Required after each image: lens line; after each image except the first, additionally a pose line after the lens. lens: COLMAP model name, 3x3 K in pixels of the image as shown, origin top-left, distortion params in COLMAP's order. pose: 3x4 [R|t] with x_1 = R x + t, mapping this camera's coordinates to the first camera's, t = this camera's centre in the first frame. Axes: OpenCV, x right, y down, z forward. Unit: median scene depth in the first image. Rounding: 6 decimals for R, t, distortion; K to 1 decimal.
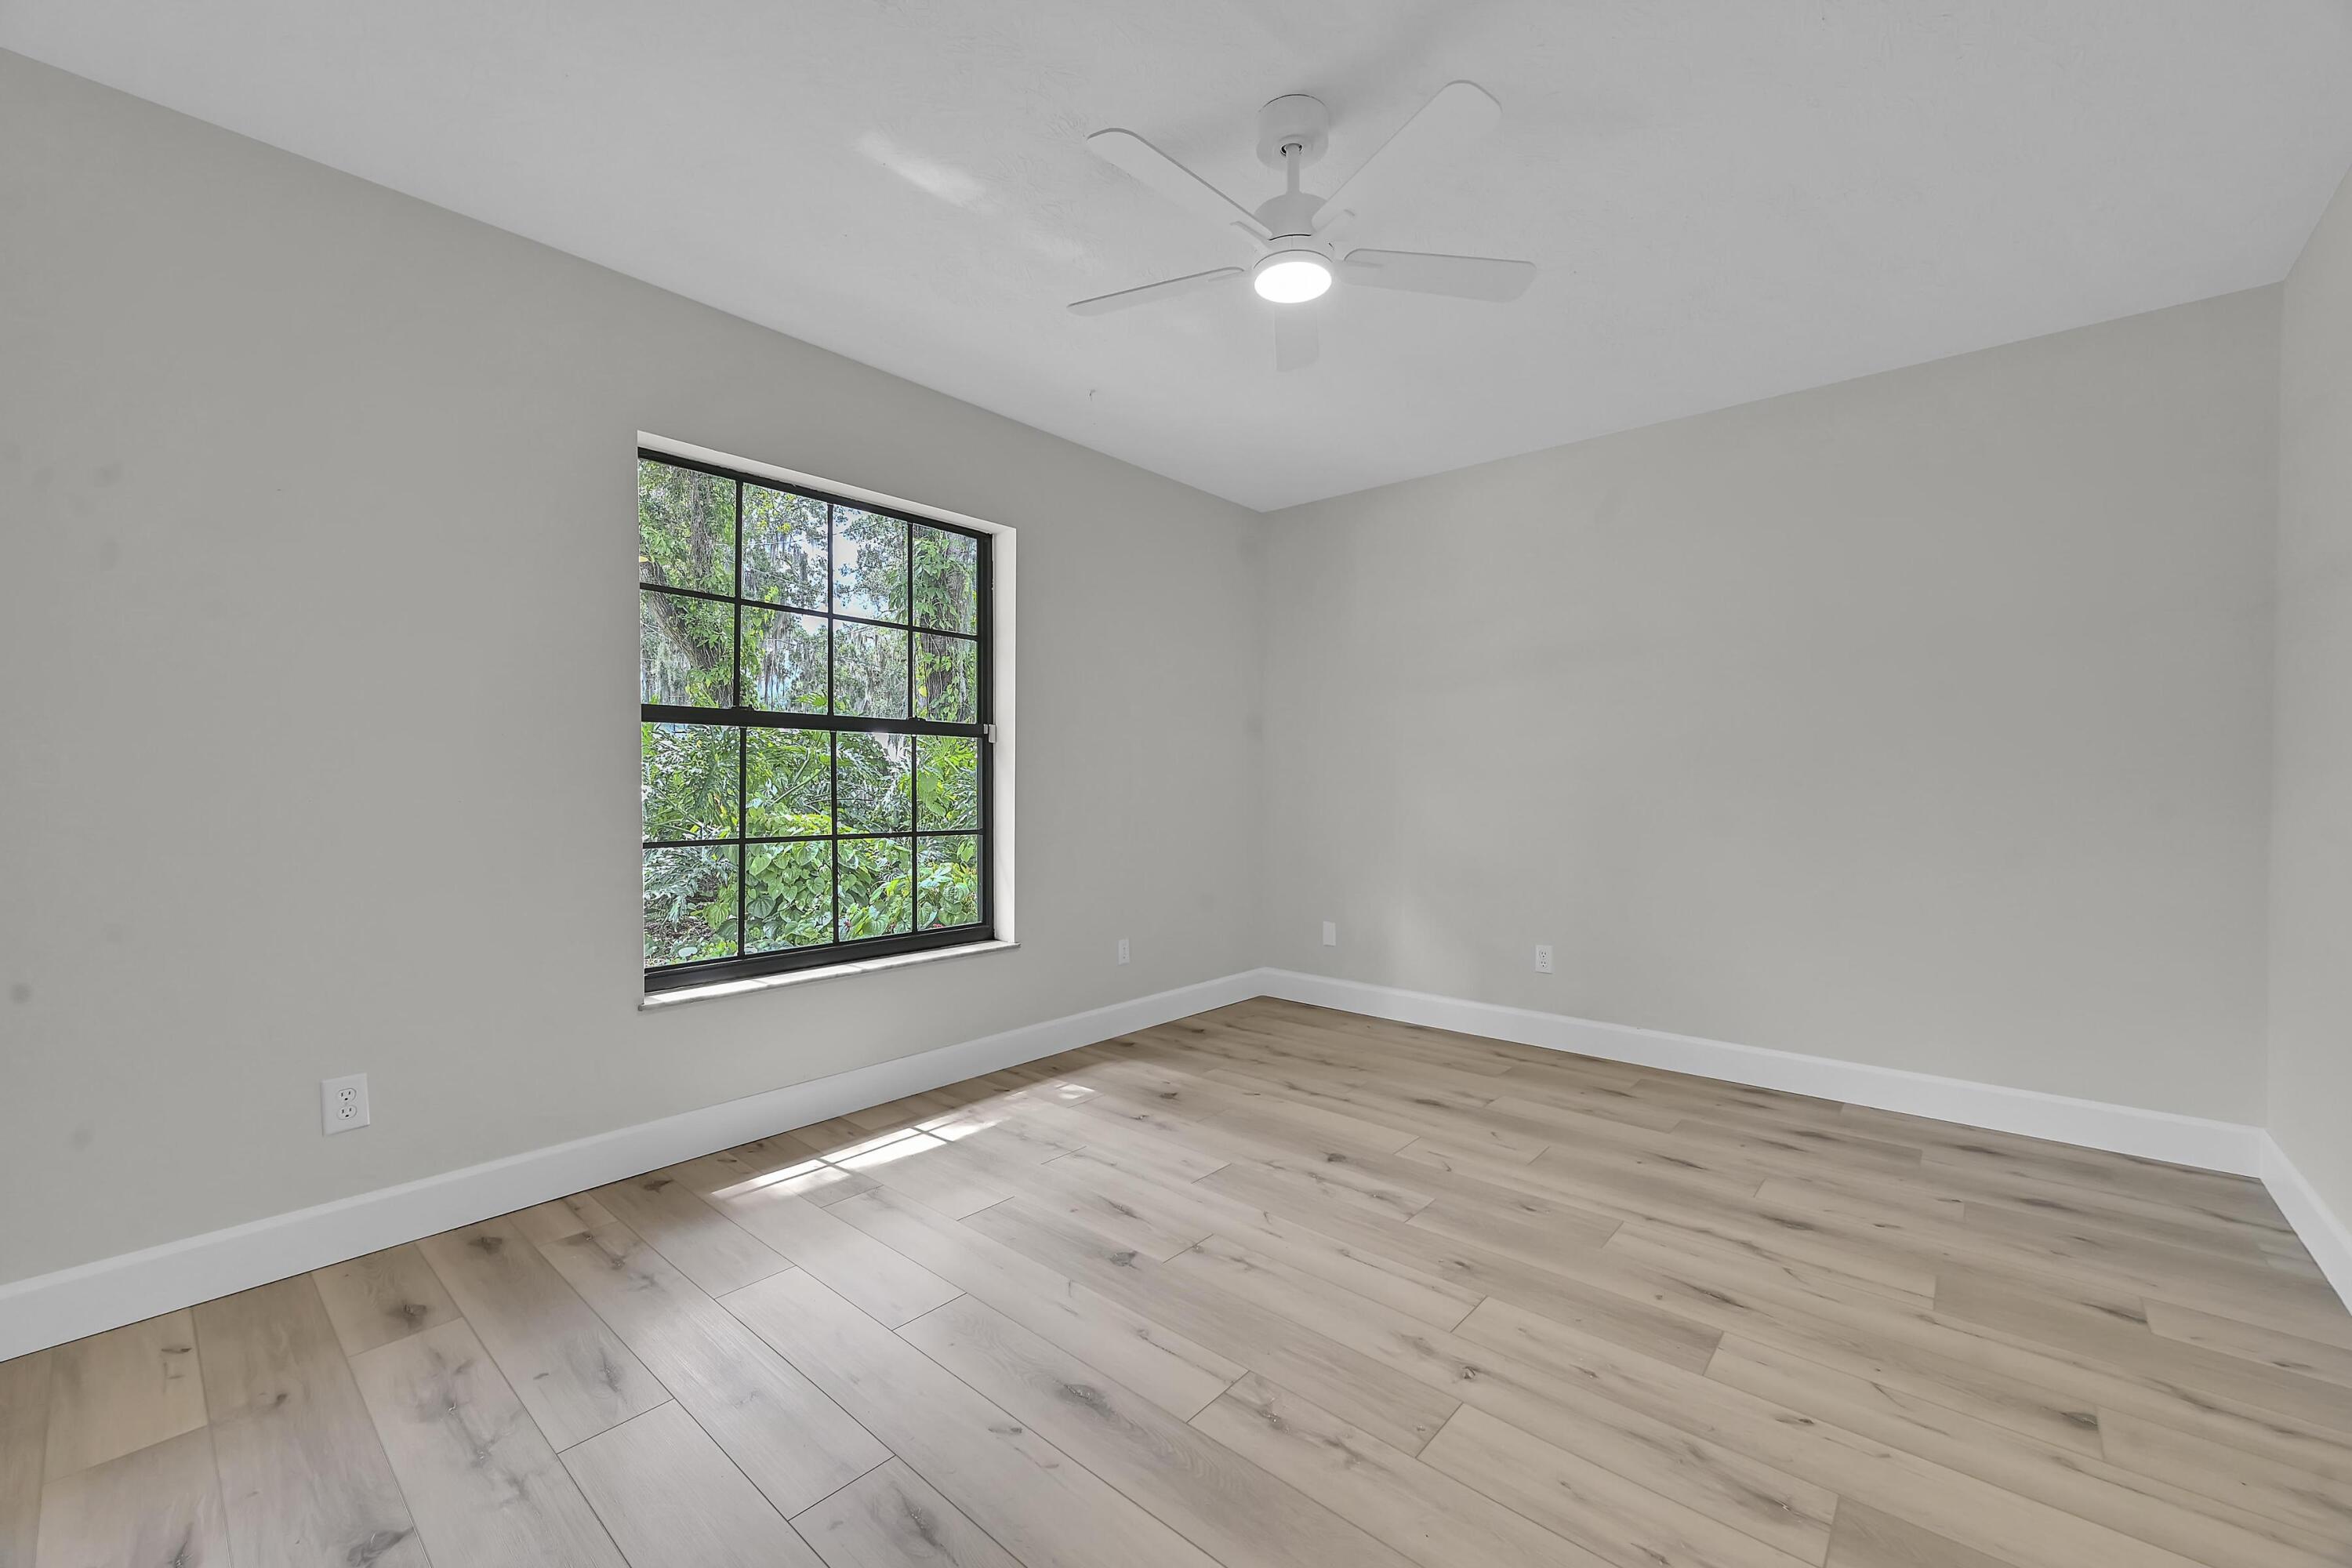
lens RADIAL K [[935.3, 0, 1175.1], [0, 935.3, 778.2], [0, 0, 1]] dist [0.002728, 0.000477]
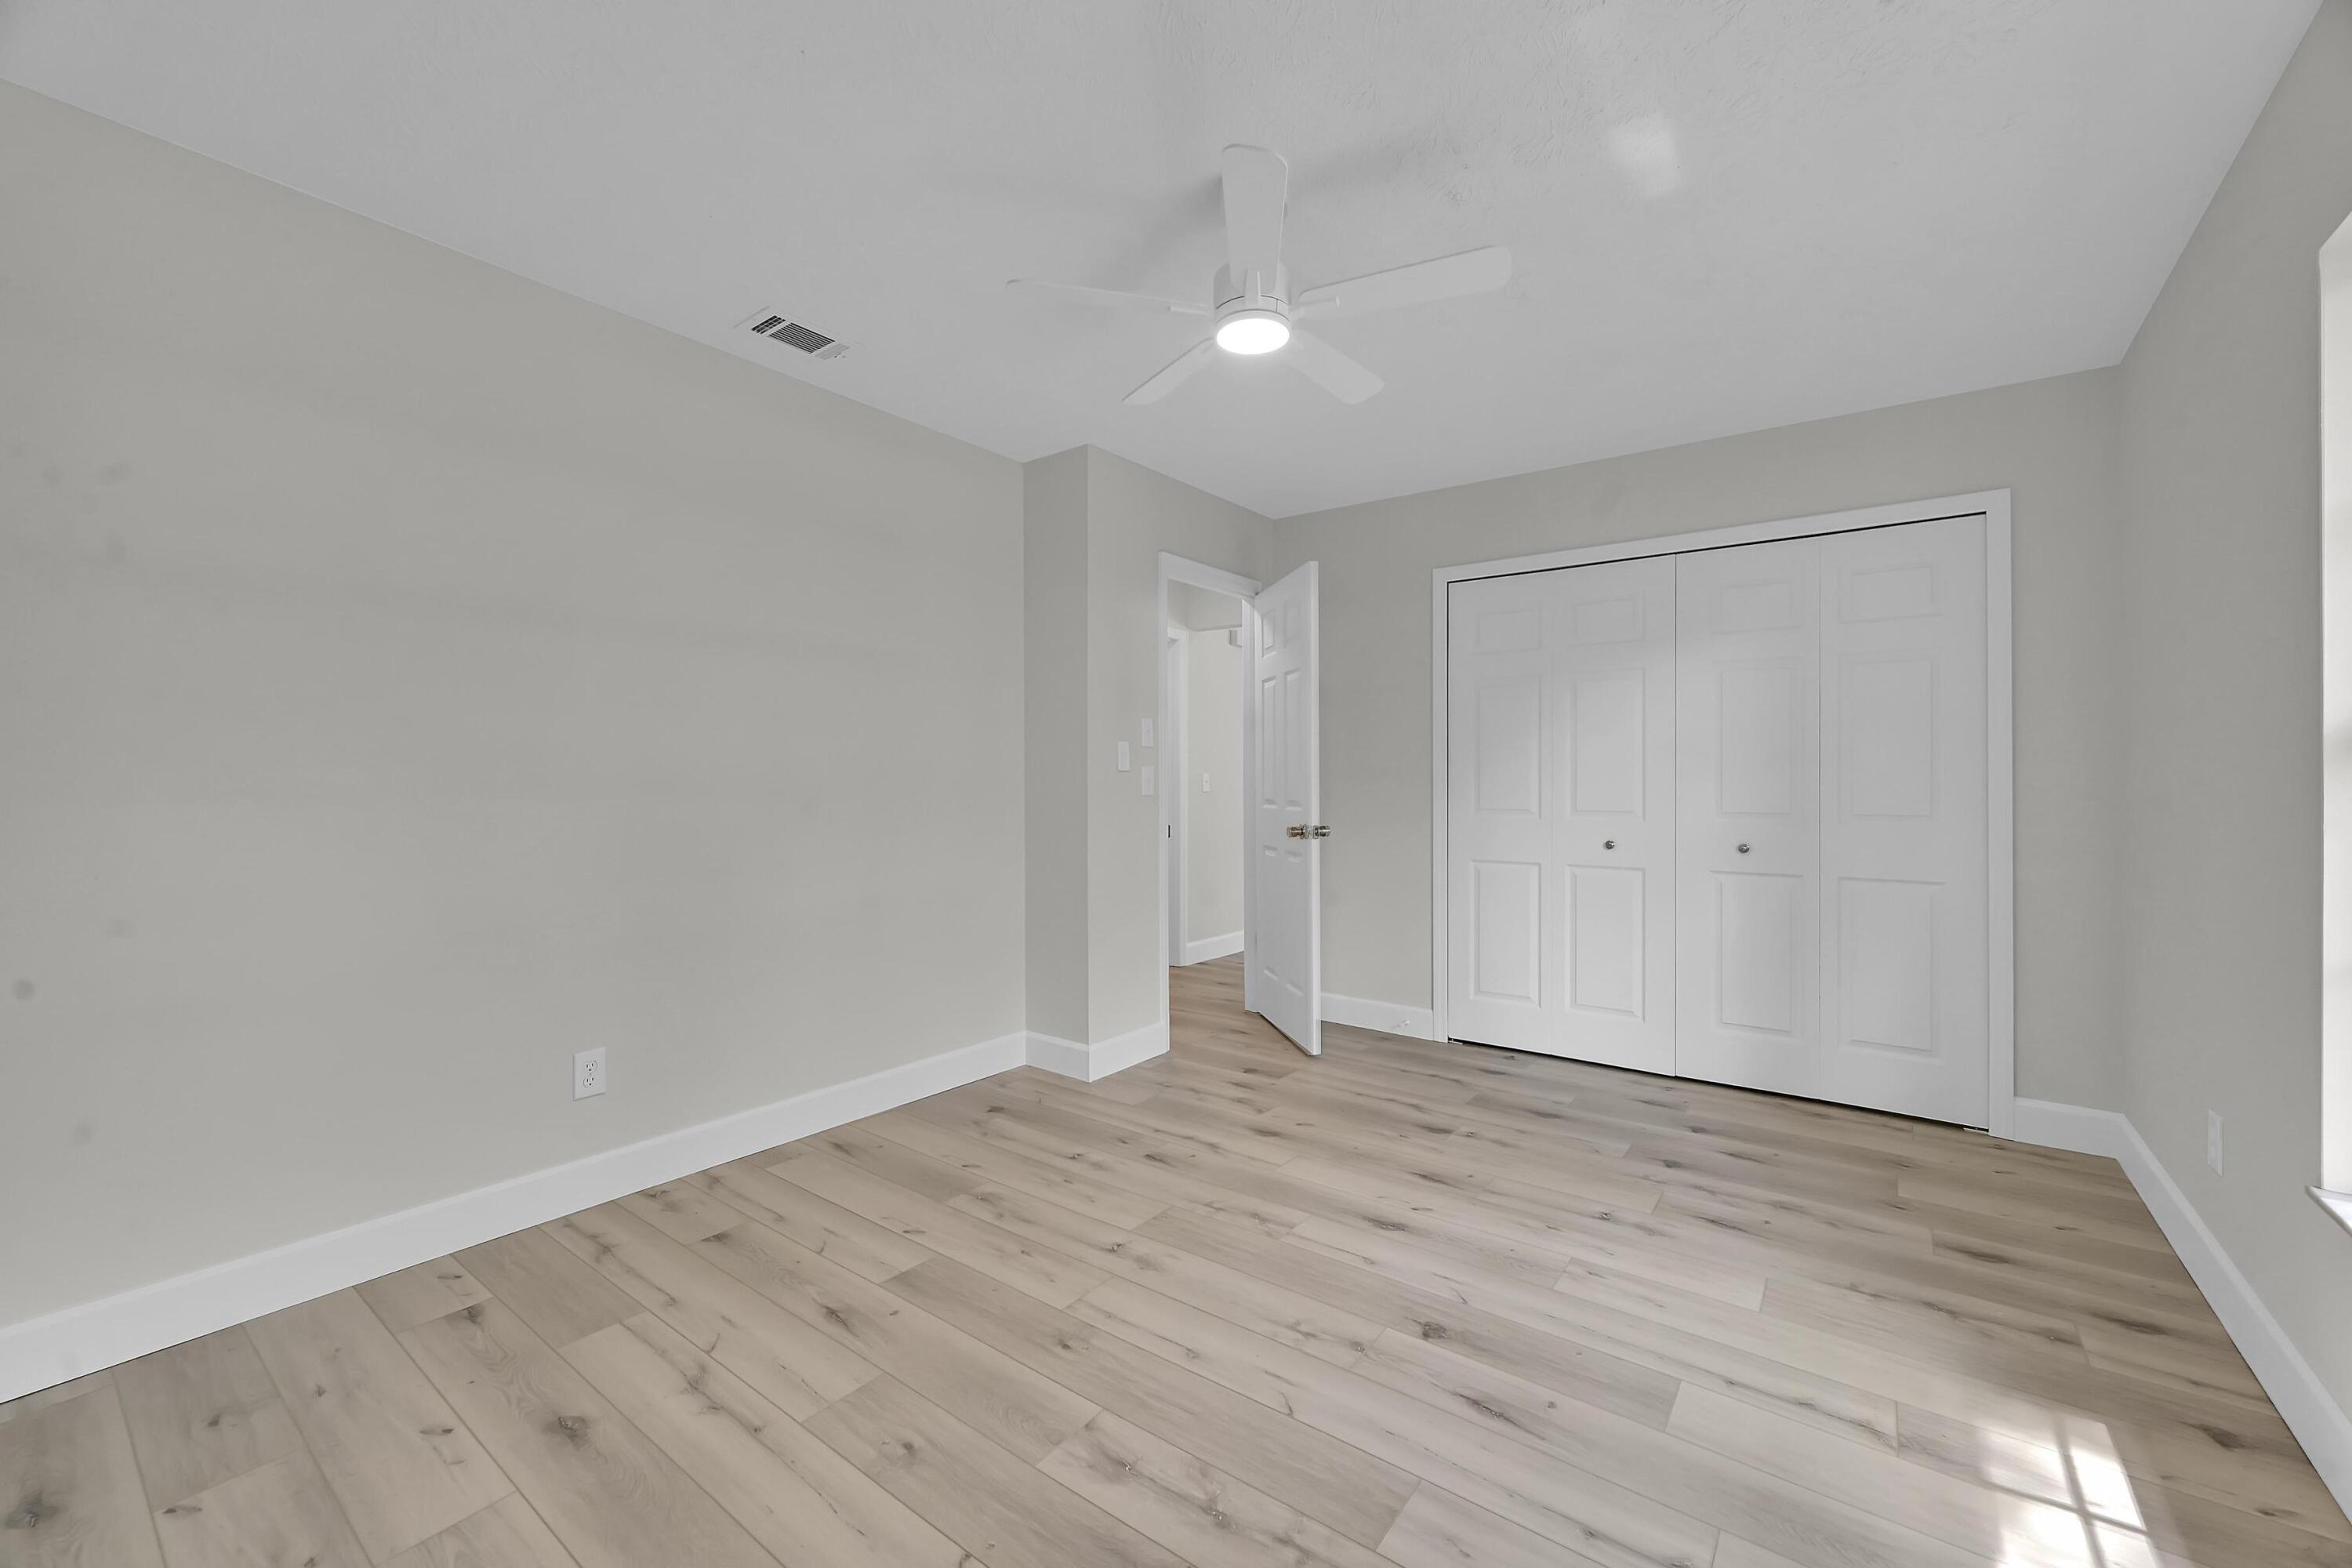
lens RADIAL K [[935.3, 0, 1172.0], [0, 935.3, 788.6], [0, 0, 1]] dist [0.002728, 0.000477]
pose [[-0.997870, -0.000904, -0.065222, 0.265946], [-0.001176, 0.999991, 0.004124, -0.024270], [0.065218, 0.004192, -0.997862, 1.934697]]
